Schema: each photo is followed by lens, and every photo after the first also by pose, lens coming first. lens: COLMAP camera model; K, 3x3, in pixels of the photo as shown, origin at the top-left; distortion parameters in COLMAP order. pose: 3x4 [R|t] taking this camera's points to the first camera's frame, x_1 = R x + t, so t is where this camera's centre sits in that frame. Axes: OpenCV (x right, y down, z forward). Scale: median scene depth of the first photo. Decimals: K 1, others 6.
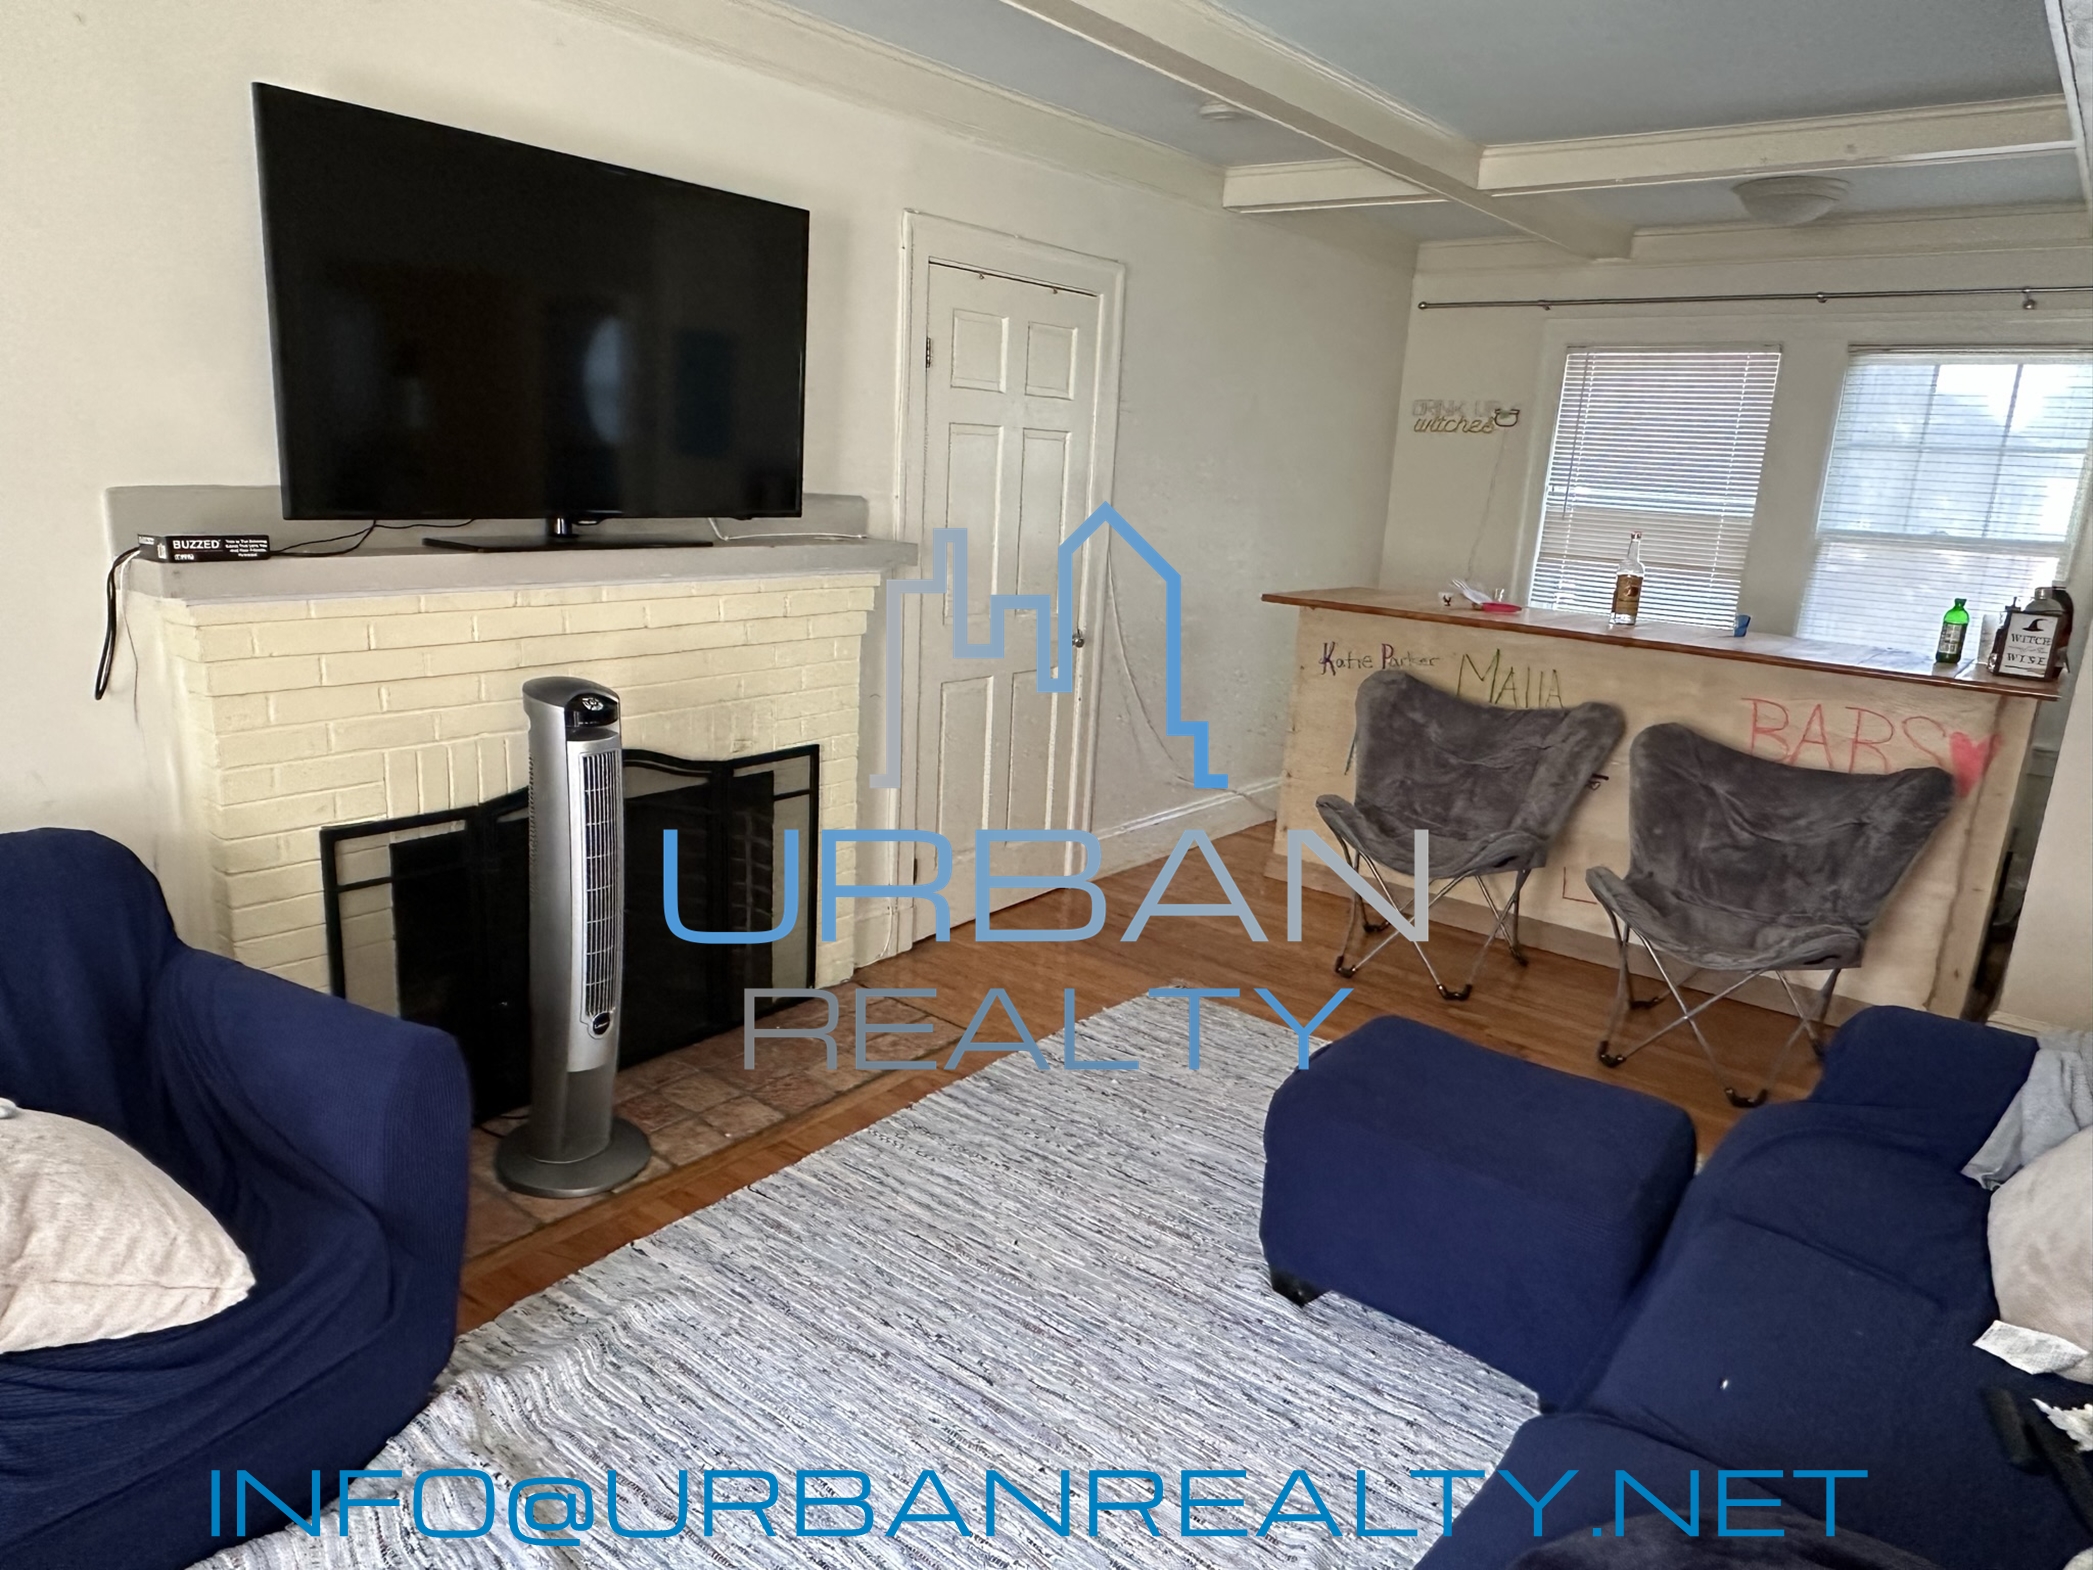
lens RADIAL K [[1341.5, 0, 1046.5], [0, 1341.5, 785.0], [0, 0, 1]] dist [-0.001977, 0.000432]
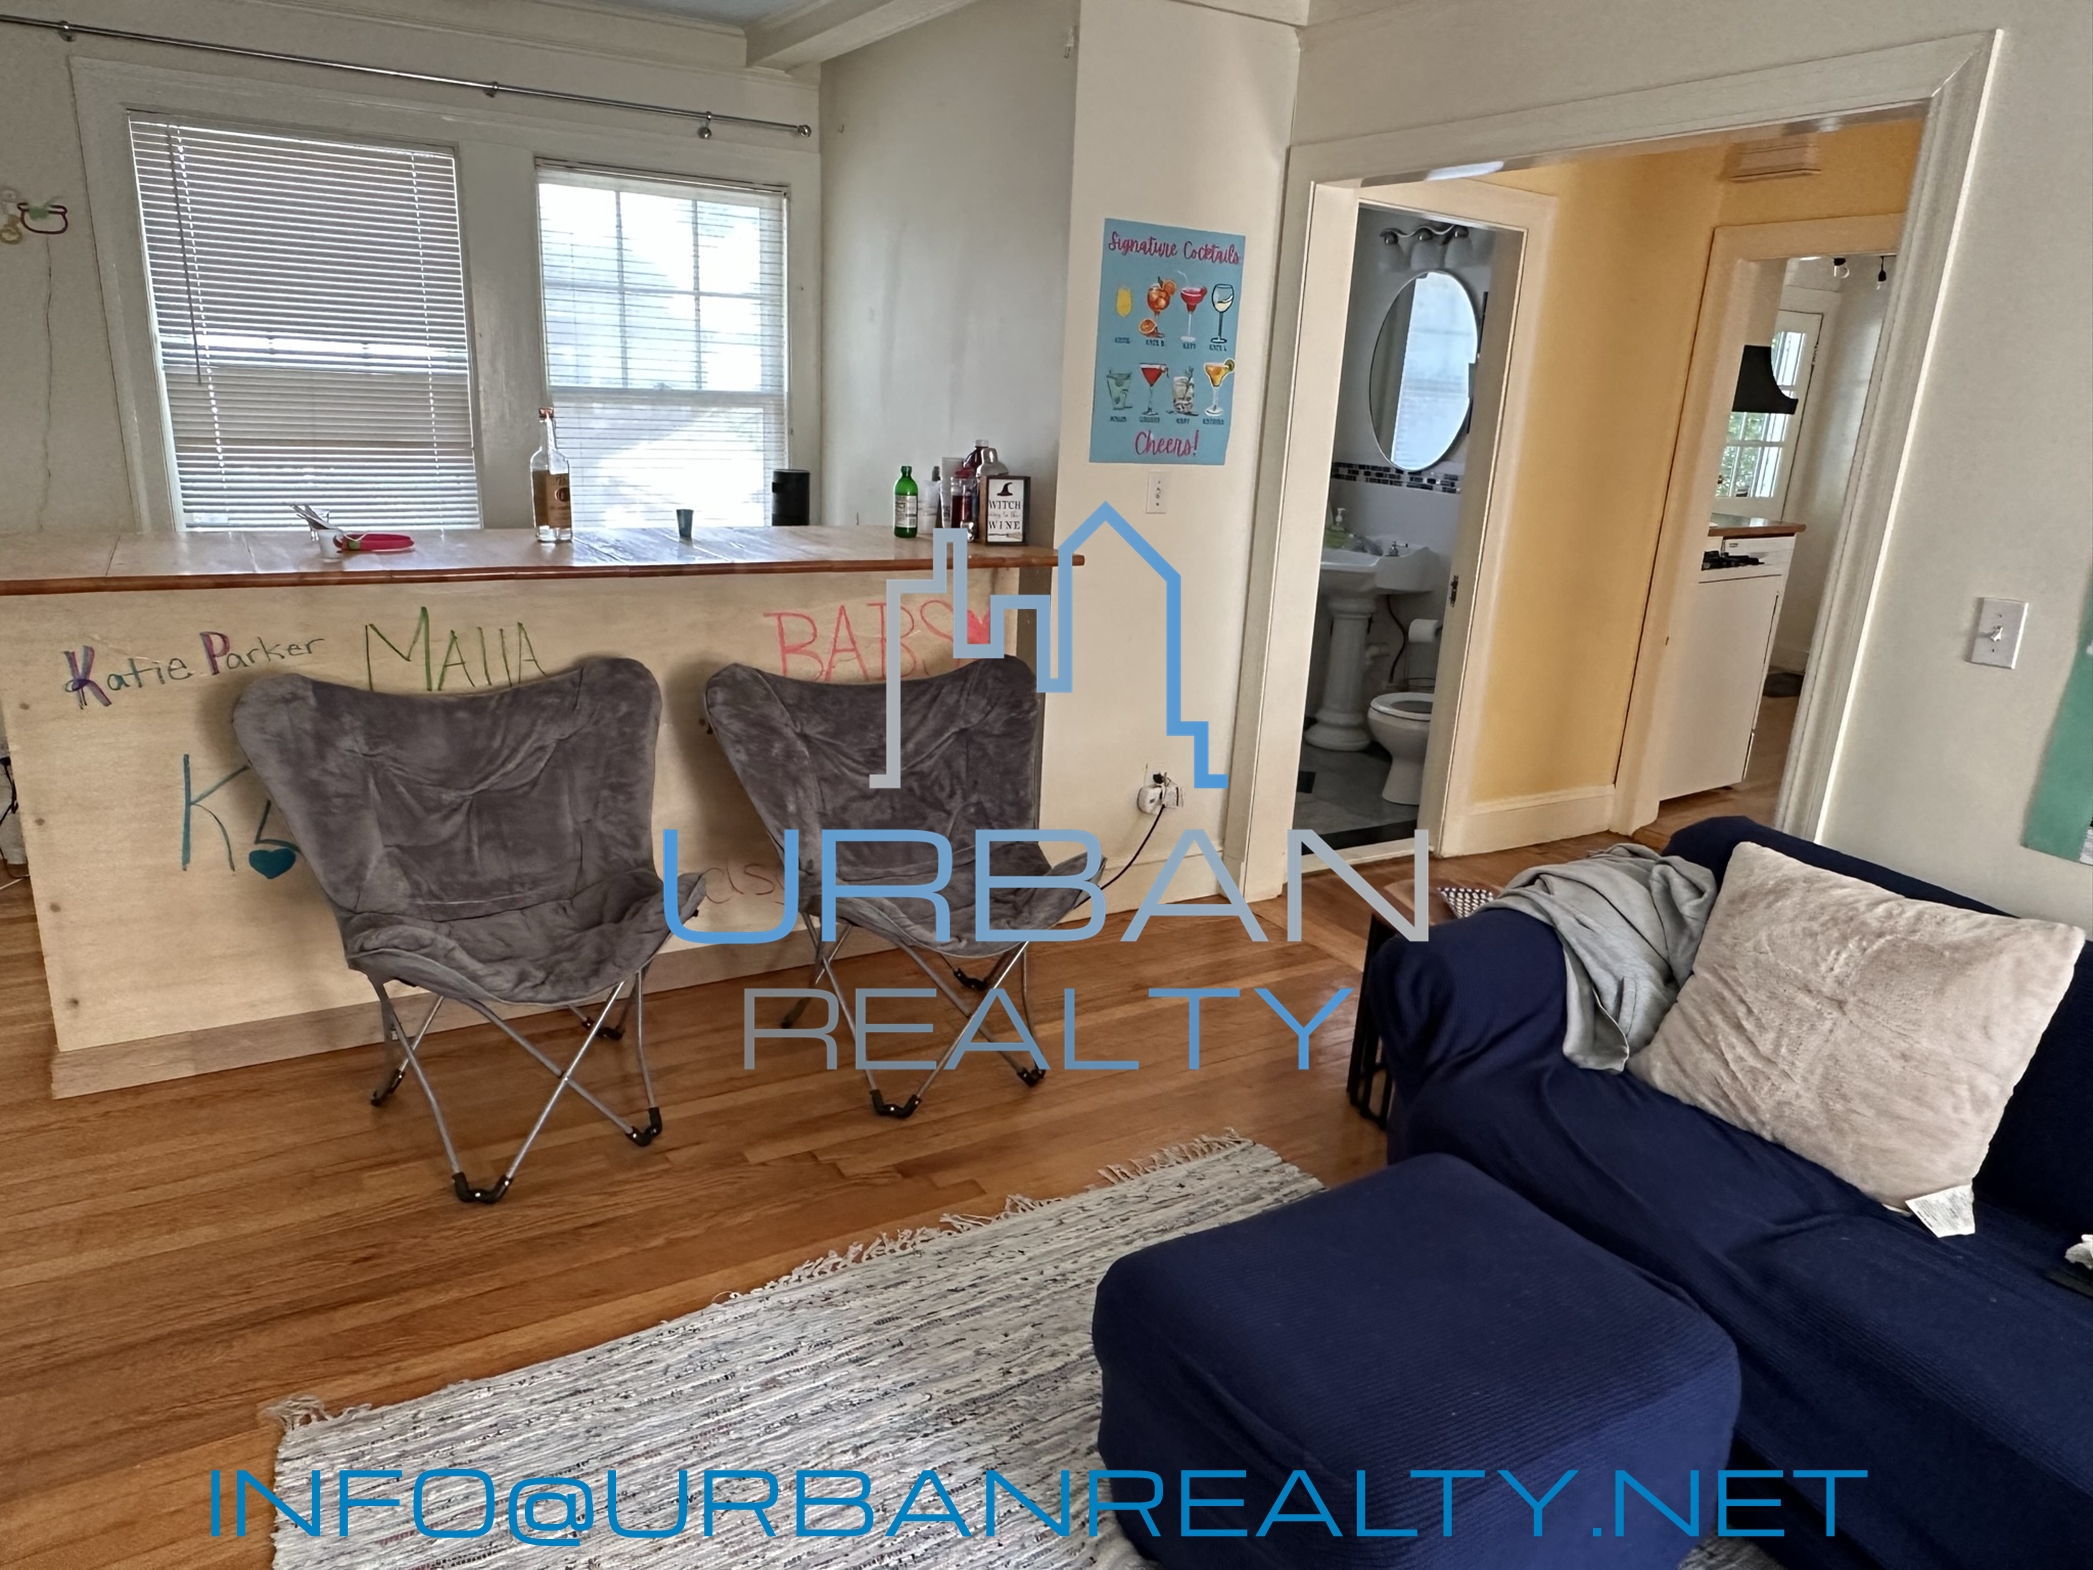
lens RADIAL K [[1341.5, 0, 1046.5], [0, 1341.5, 785.0], [0, 0, 1]] dist [-0.001977, 0.000432]
pose [[0.365408, -0.303311, 0.880045, -0.142803], [0.194960, 0.949392, 0.246262, -0.120292], [-0.910202, 0.081587, 0.406049, 0.476601]]
